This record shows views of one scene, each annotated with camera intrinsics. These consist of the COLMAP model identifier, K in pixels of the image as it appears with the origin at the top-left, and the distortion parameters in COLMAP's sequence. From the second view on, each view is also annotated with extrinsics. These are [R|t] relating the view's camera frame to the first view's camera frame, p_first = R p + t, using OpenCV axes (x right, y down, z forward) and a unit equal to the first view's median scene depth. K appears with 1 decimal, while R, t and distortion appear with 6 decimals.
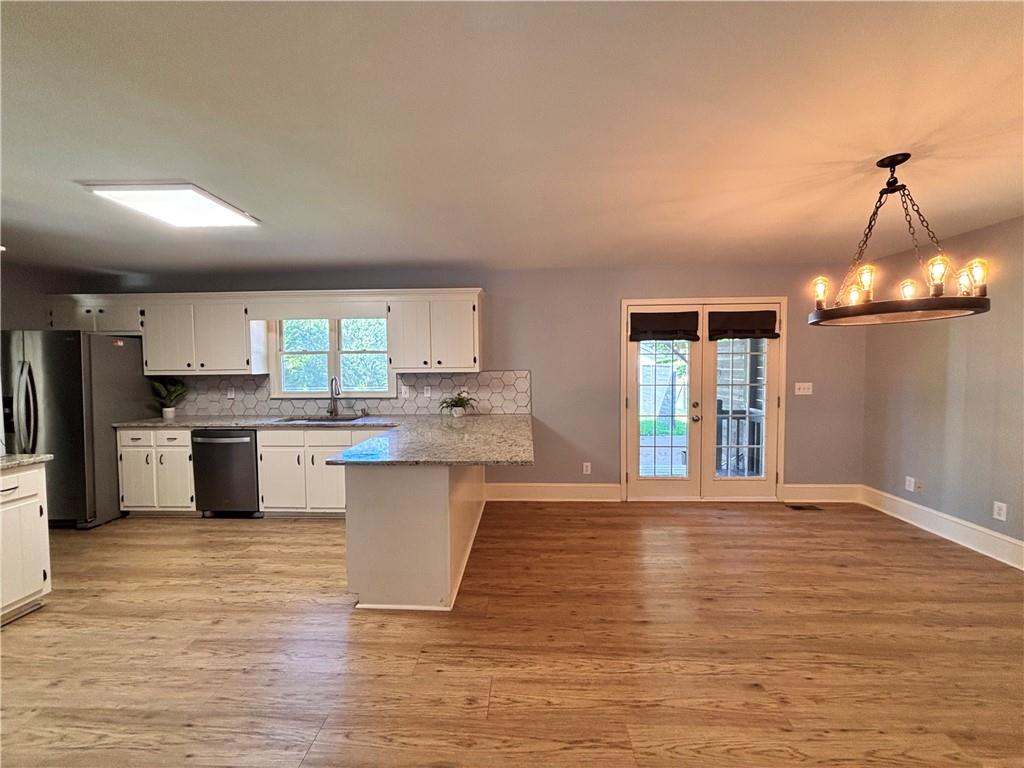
lens RADIAL K [[415.8, 0, 512.0], [0, 415.8, 384.0], [0, 0, 1]] dist [-0.000476, 0.000453]
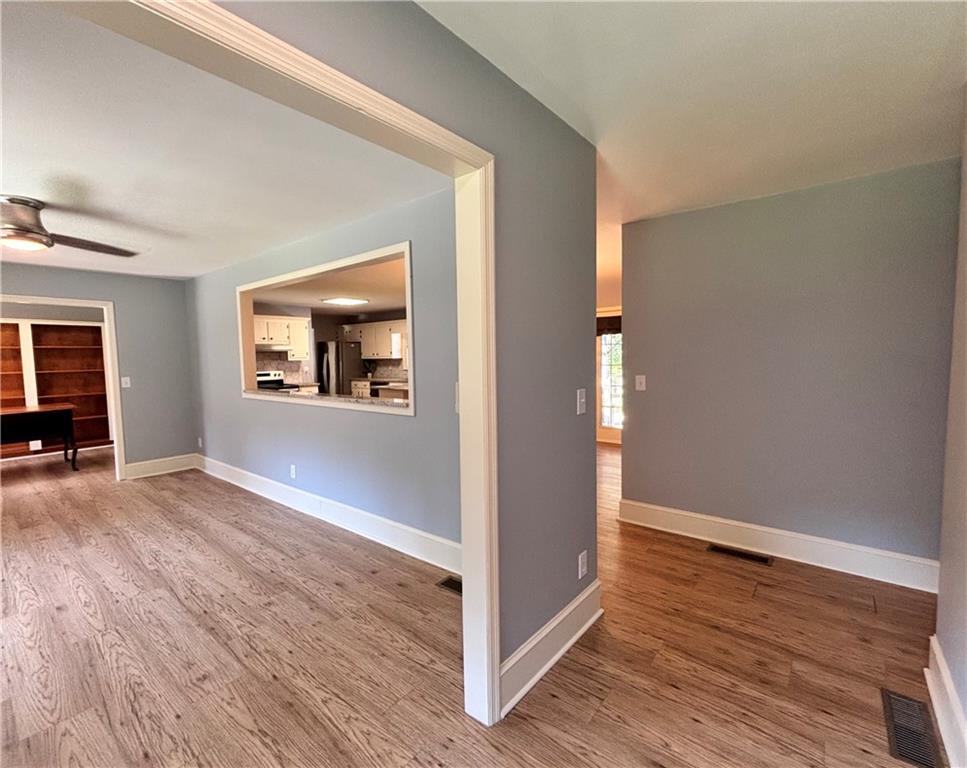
lens RADIAL K [[432.3, 0, 480.8], [0, 432.3, 385.6], [0, 0, 1]] dist [0.000376, 0.001065]
pose [[0.797380, 0.038408, -0.602254, 1.176392], [-0.017253, 0.999016, 0.040869, 0.020147], [0.603231, -0.022197, 0.797258, -0.555930]]
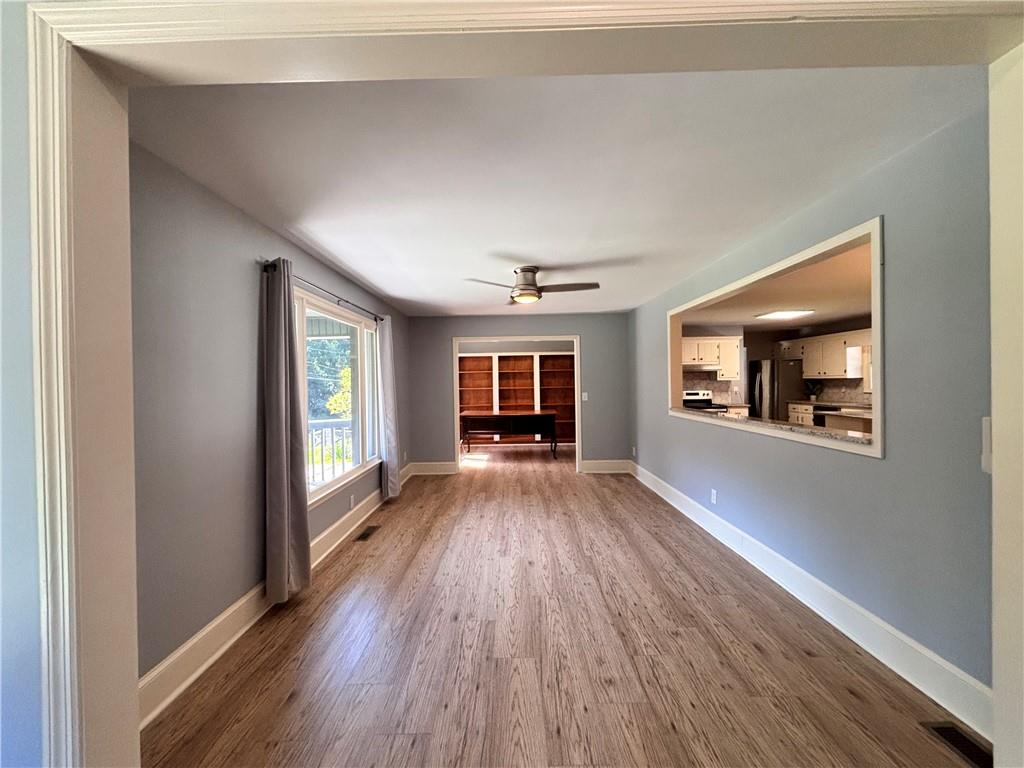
lens RADIAL K [[409.8, 0, 509.7], [0, 409.8, 383.0], [0, 0, 1]] dist [-0.013638, 0.000127]
pose [[0.027872, 0.012073, -0.999539, 1.120907], [-0.028142, 0.999540, 0.011288, 0.019675], [0.999215, 0.027815, 0.028199, -0.507137]]
